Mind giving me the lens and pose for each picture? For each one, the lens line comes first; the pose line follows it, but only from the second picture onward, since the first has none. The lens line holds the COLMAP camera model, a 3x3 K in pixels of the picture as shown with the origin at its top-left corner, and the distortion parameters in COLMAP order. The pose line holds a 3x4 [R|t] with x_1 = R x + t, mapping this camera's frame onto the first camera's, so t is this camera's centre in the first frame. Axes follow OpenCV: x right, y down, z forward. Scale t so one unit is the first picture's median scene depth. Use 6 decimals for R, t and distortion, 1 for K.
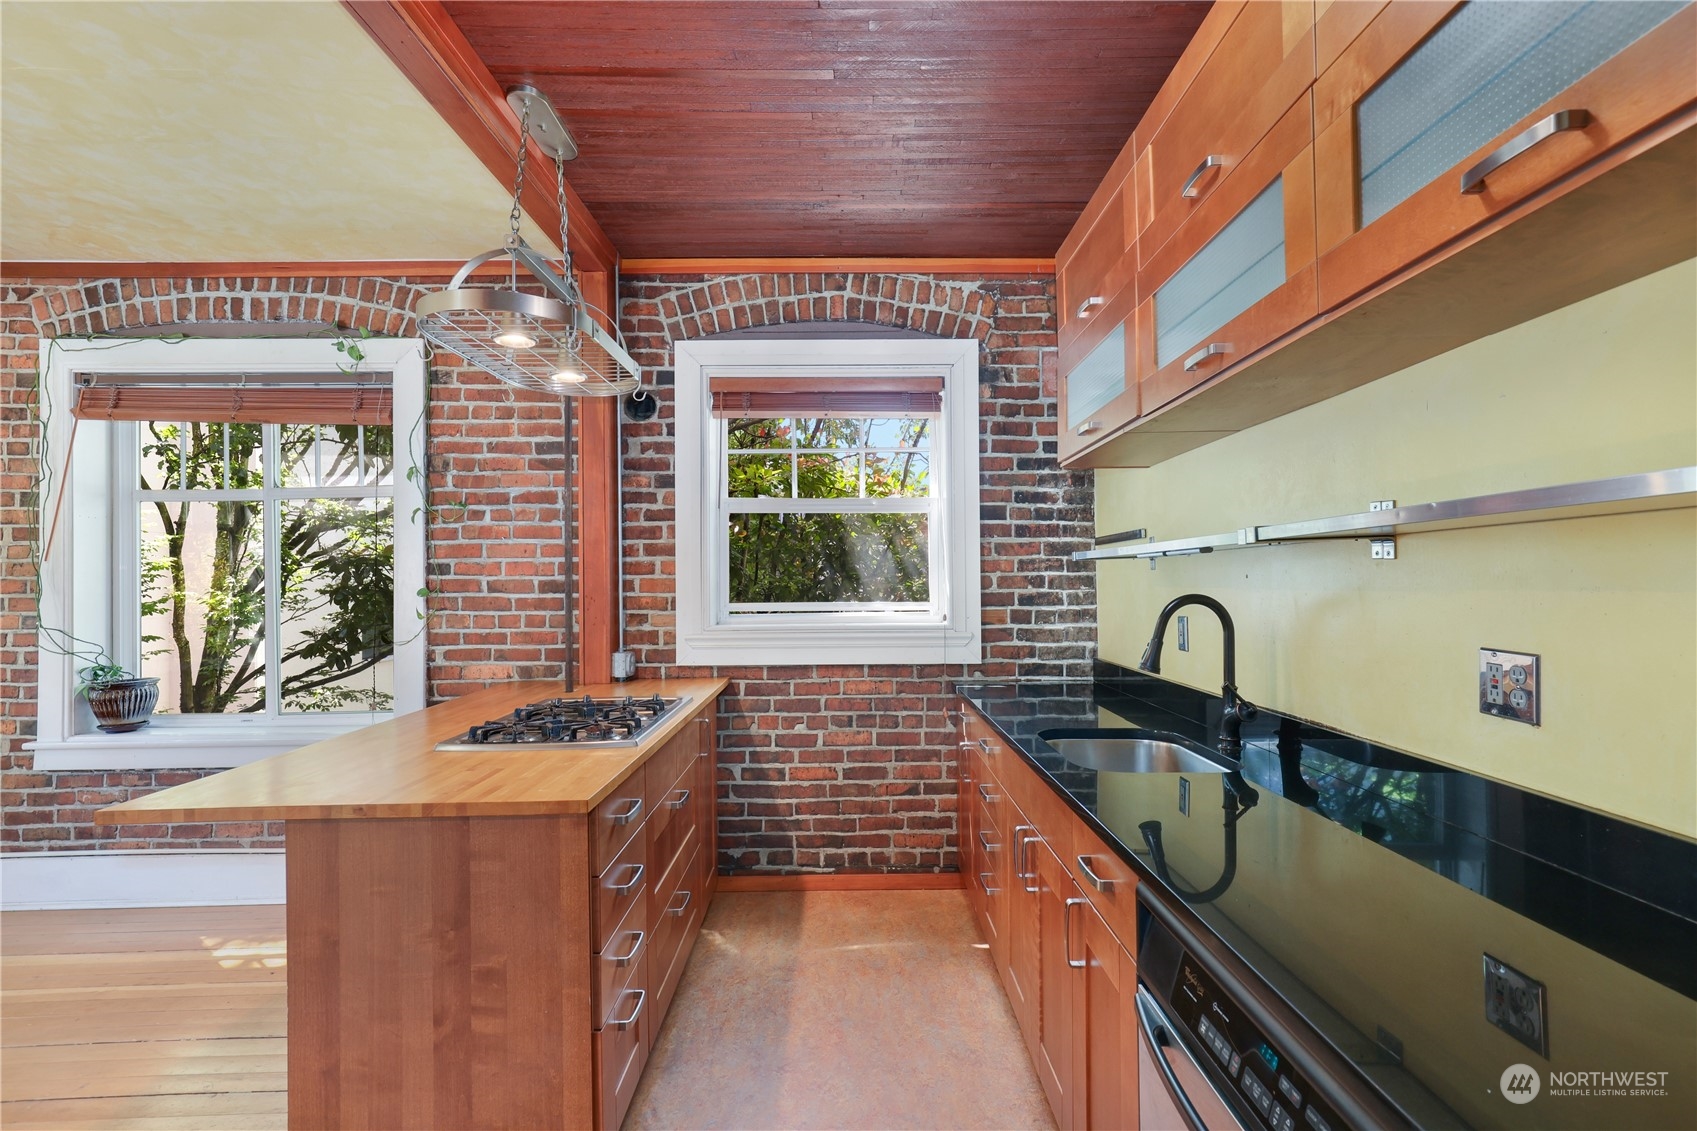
lens RADIAL K [[768.4, 0, 851.4], [0, 768.4, 571.5], [0, 0, 1]] dist [-0.004007, 0.006978]
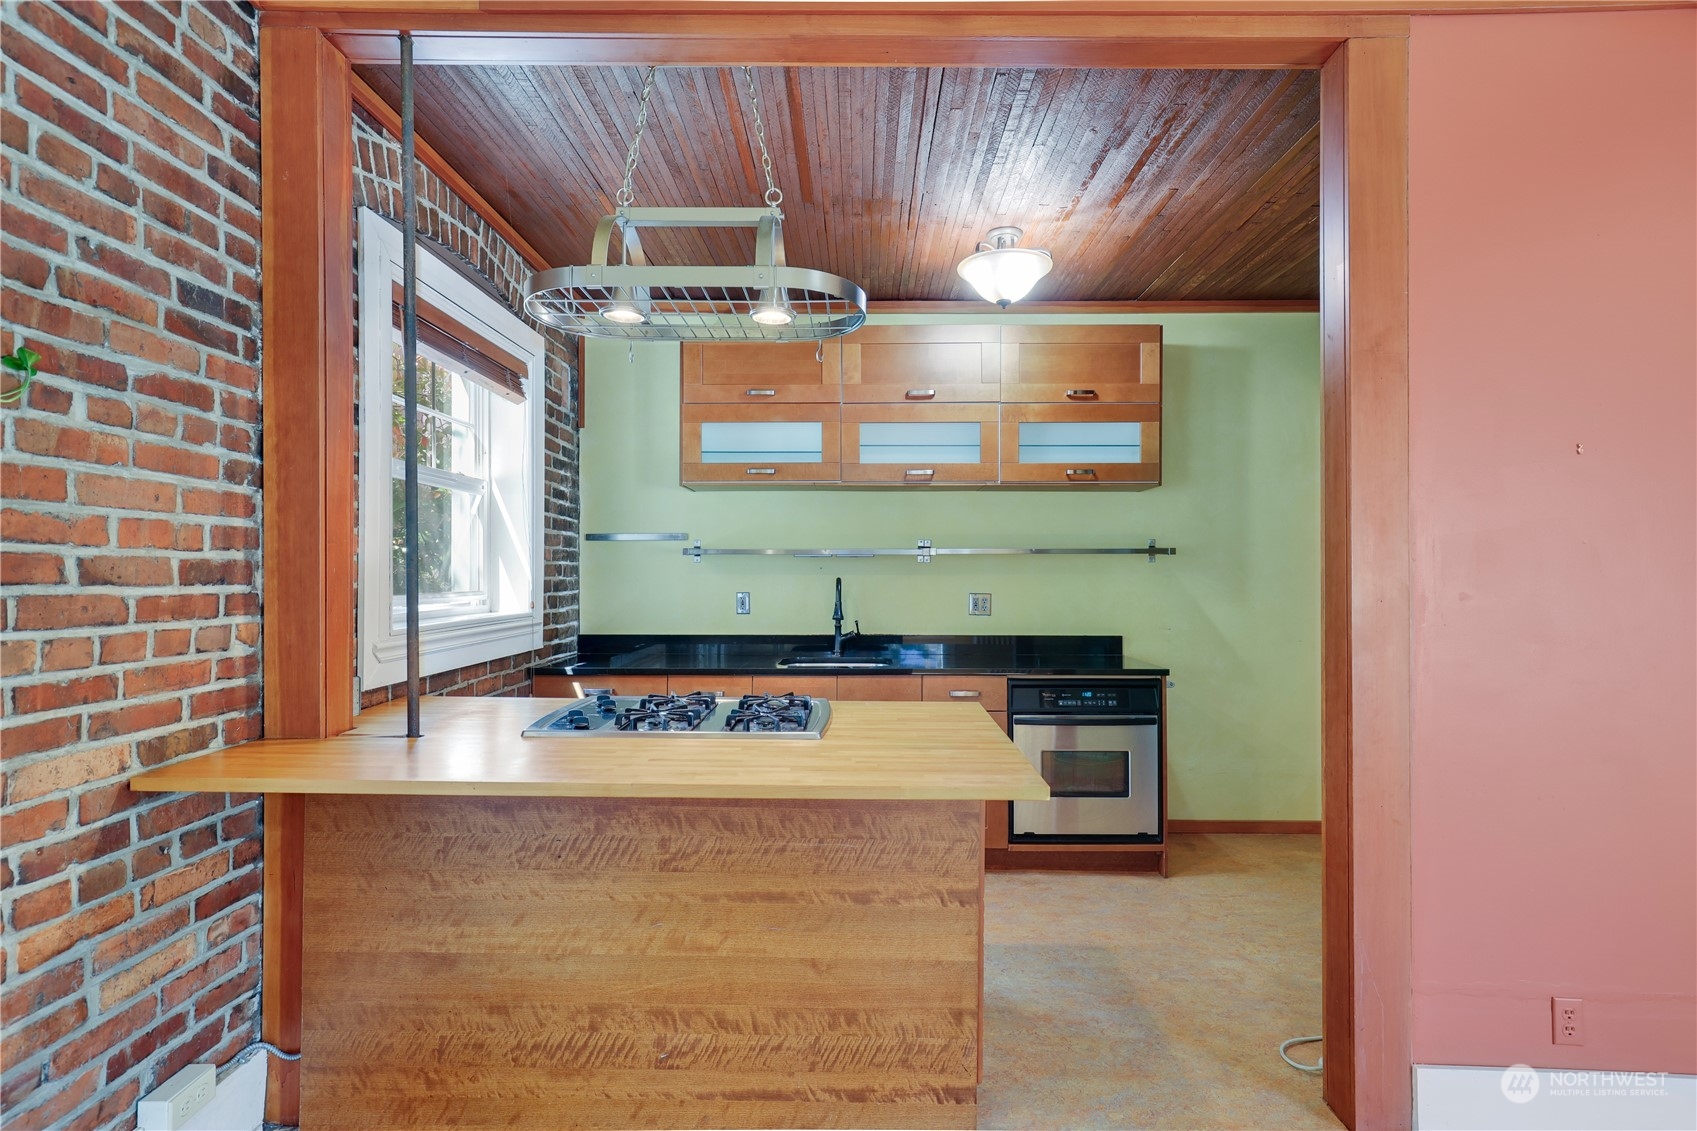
lens RADIAL K [[798.4, 0, 851.9], [0, 798.4, 565.5], [0, 0, 1]] dist [-0.001642, 0.009079]
pose [[0.015299, 0.014120, 0.999783, -0.915040], [-0.015804, 0.999779, -0.013878, 0.015873], [-0.999758, -0.015589, 0.015519, 0.559209]]
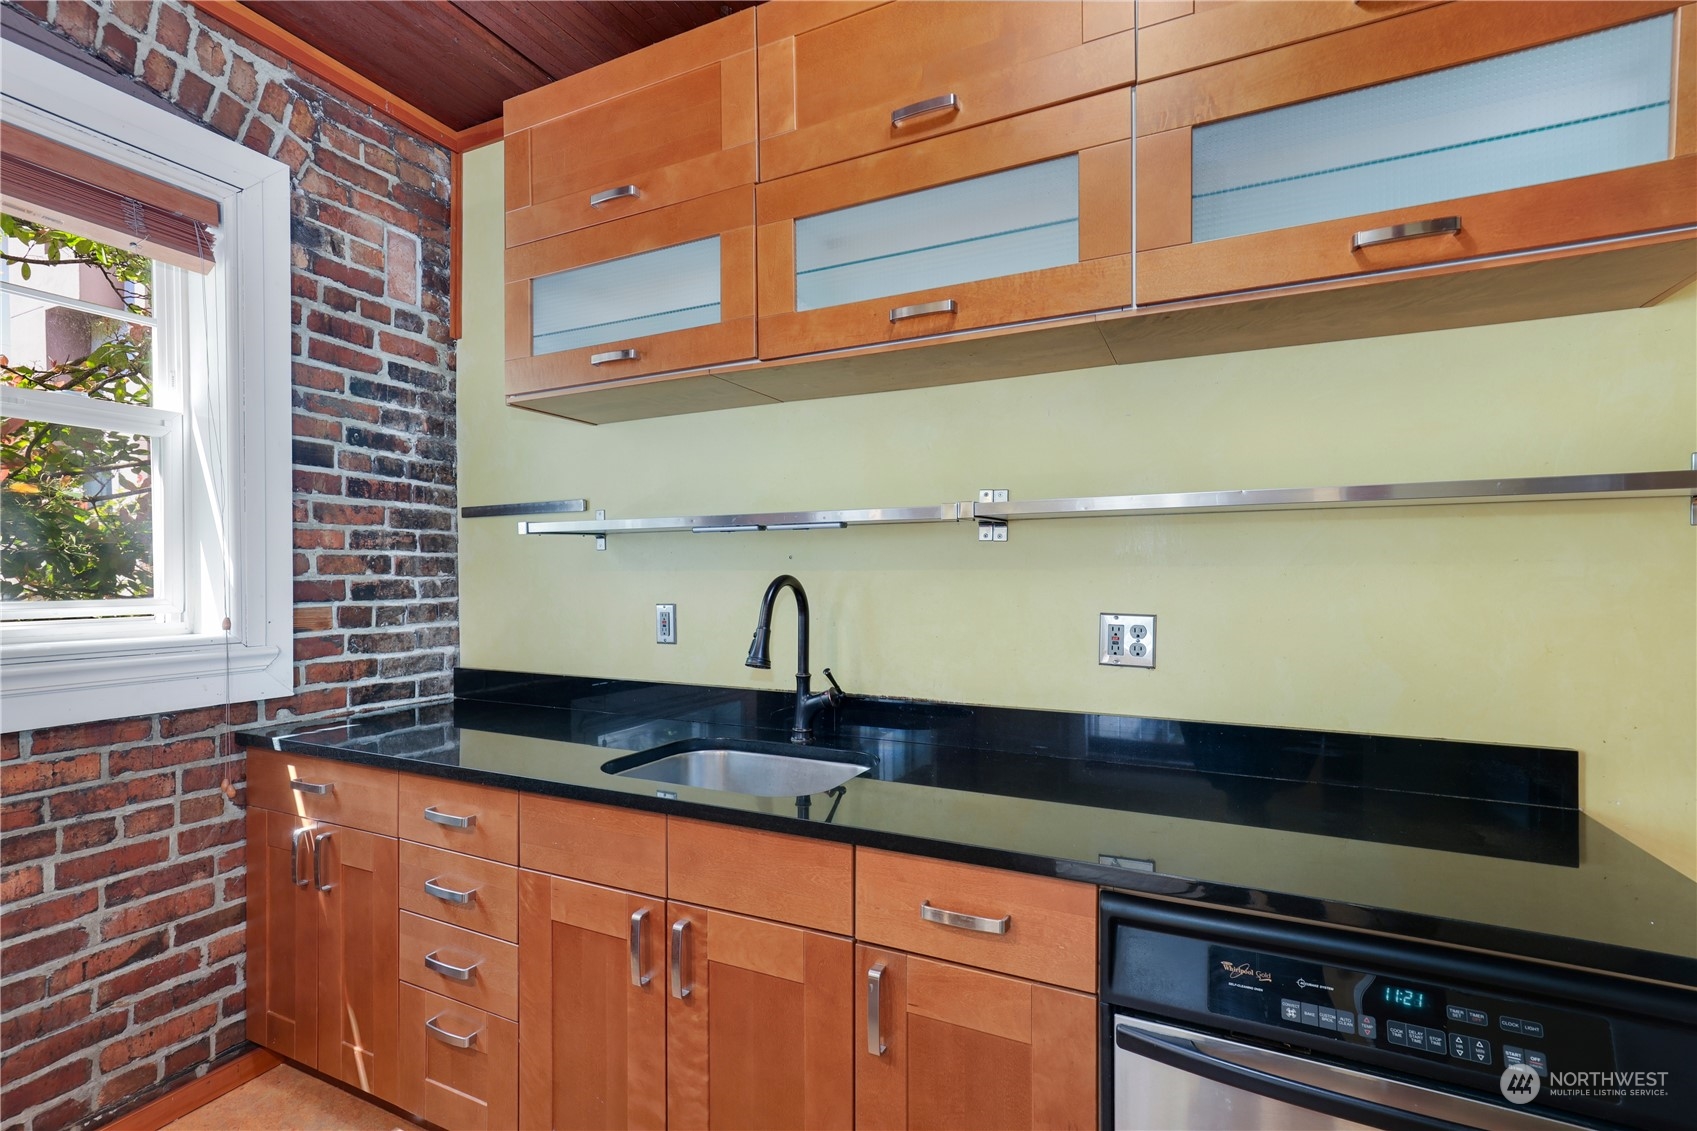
lens RADIAL K [[774.4, 0, 850.8], [0, 774.4, 579.5], [0, 0, 1]] dist [-0.003873, 0.008747]
pose [[0.437959, 0.001377, 0.898994, -0.194737], [-0.013859, 0.999890, 0.005221, 0.017118], [-0.898888, -0.014746, 0.437931, 0.322354]]
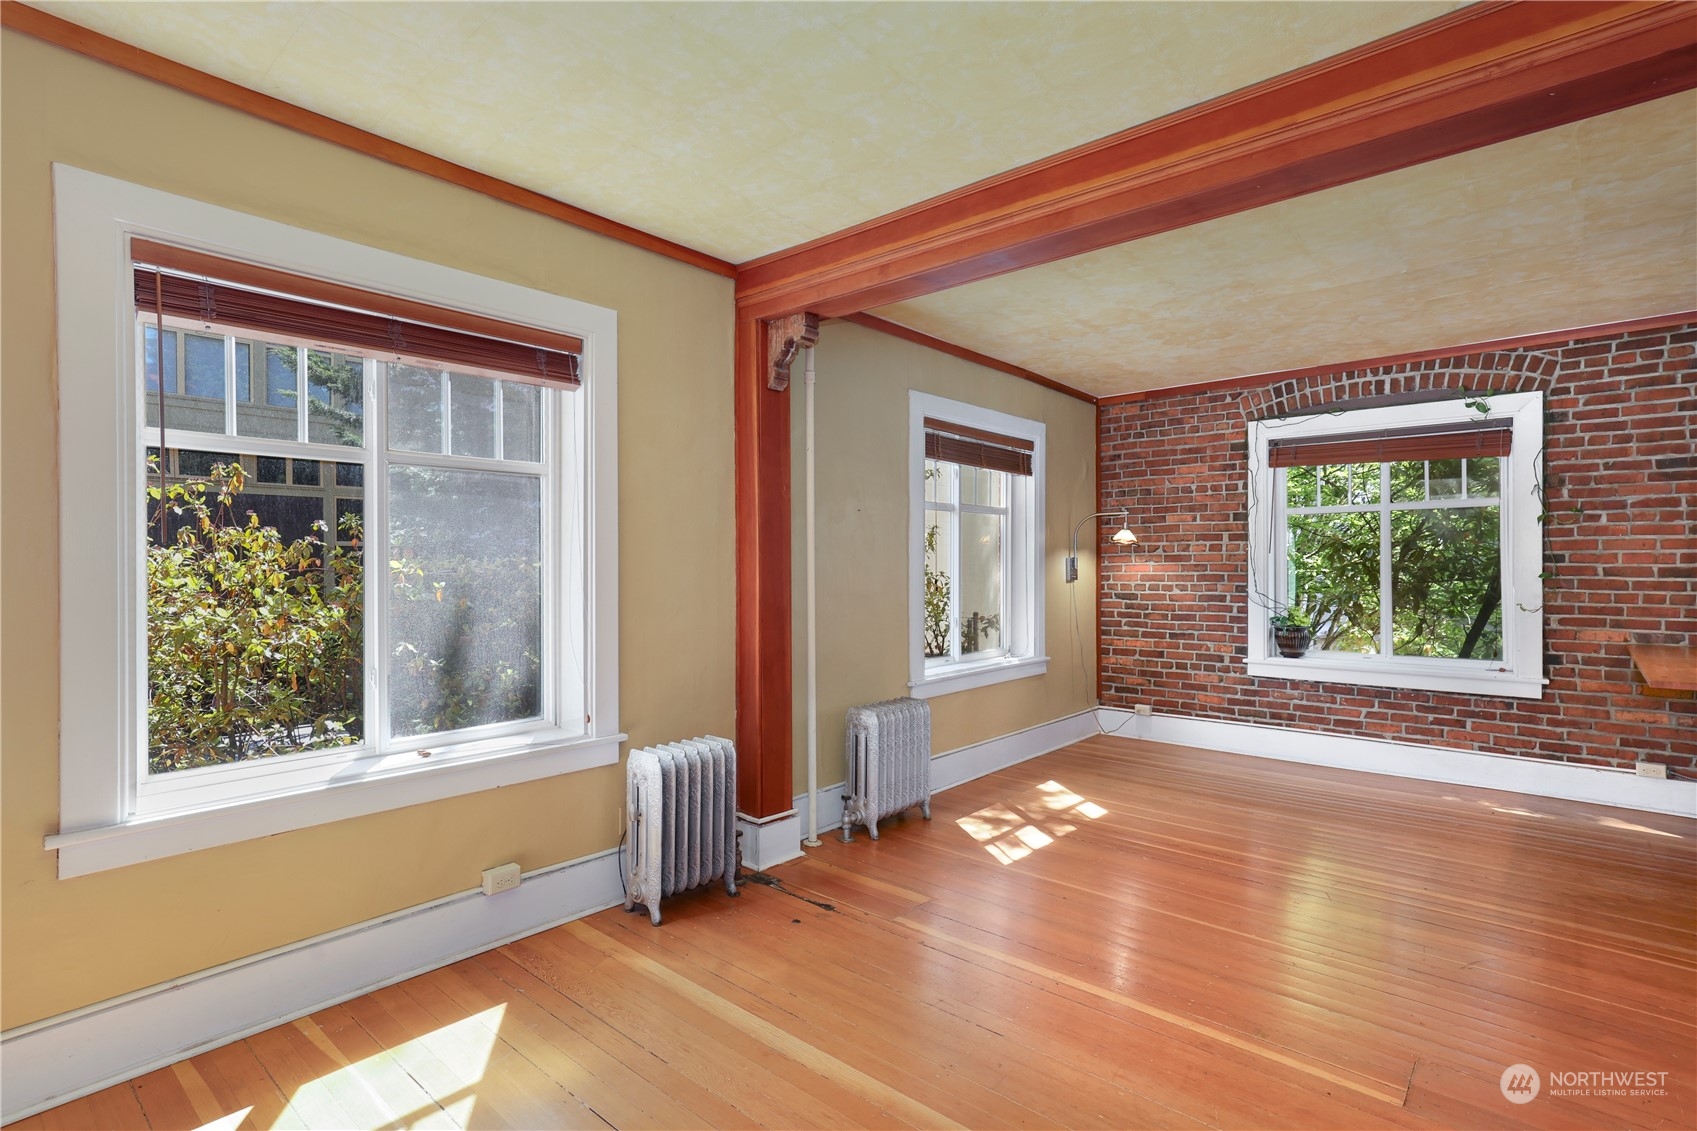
lens RADIAL K [[820.1, 0, 850.4], [0, 820.1, 568.5], [0, 0, 1]] dist [-0.004804, 0.010380]
pose [[0.747733, 0.010918, -0.663910, -0.501831], [0.003696, 0.999781, 0.020605, -0.019672], [0.663989, -0.017861, 0.747529, -0.924486]]
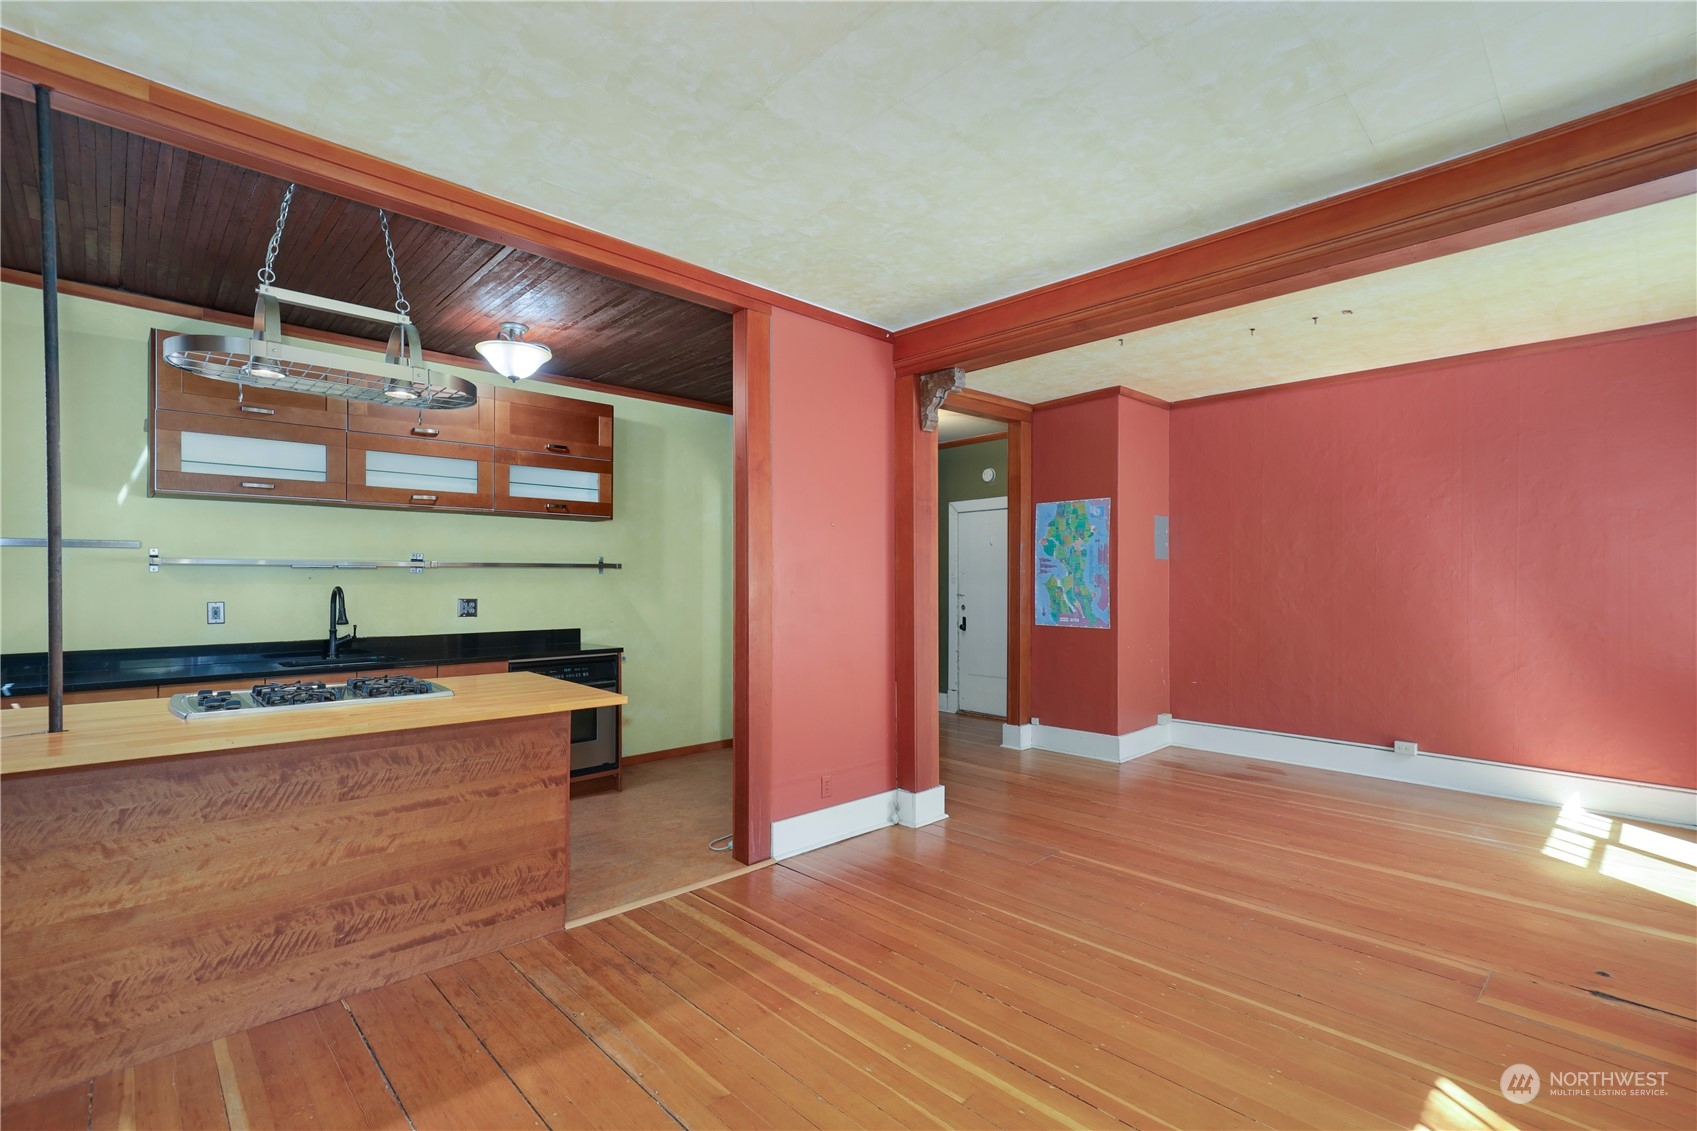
lens RADIAL K [[774.4, 0, 850.8], [0, 774.4, 579.5], [0, 0, 1]] dist [-0.003873, 0.008747]
pose [[-0.688064, 0.007911, 0.725607, -1.229339], [-0.005704, 0.999851, -0.016310, 0.022135], [-0.725627, -0.015361, -0.687916, 0.858303]]
